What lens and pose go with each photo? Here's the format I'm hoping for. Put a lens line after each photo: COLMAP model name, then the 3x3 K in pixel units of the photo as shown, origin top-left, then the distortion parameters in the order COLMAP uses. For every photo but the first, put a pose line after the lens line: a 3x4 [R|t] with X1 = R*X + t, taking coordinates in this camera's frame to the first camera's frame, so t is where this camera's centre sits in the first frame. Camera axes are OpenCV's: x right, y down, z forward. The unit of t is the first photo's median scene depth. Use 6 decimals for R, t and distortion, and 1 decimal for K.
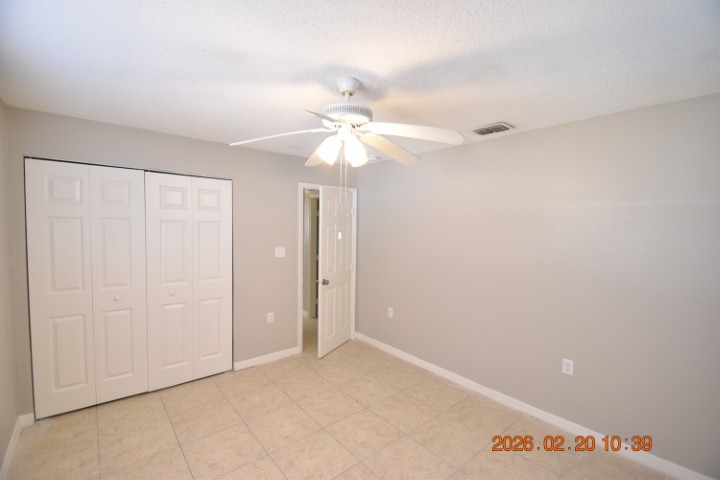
lens RADIAL K [[310.7, 0, 359.1], [0, 310.7, 238.1], [0, 0, 1]] dist [-0.011586, -0.004148]
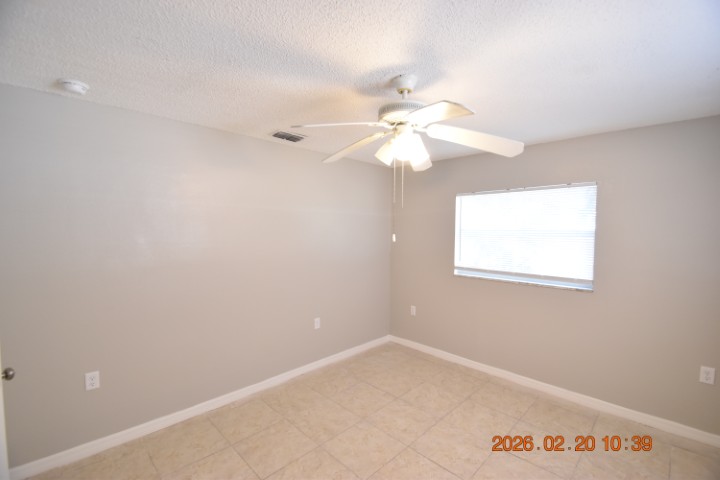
lens RADIAL K [[310.7, 0, 359.6], [0, 310.7, 239.0], [0, 0, 1]] dist [-0.011586, -0.004148]
pose [[-0.079861, -0.051284, 0.995486, -0.684064], [0.028401, 0.998153, 0.053700, -0.040524], [-0.996401, 0.032561, -0.078257, 0.828778]]
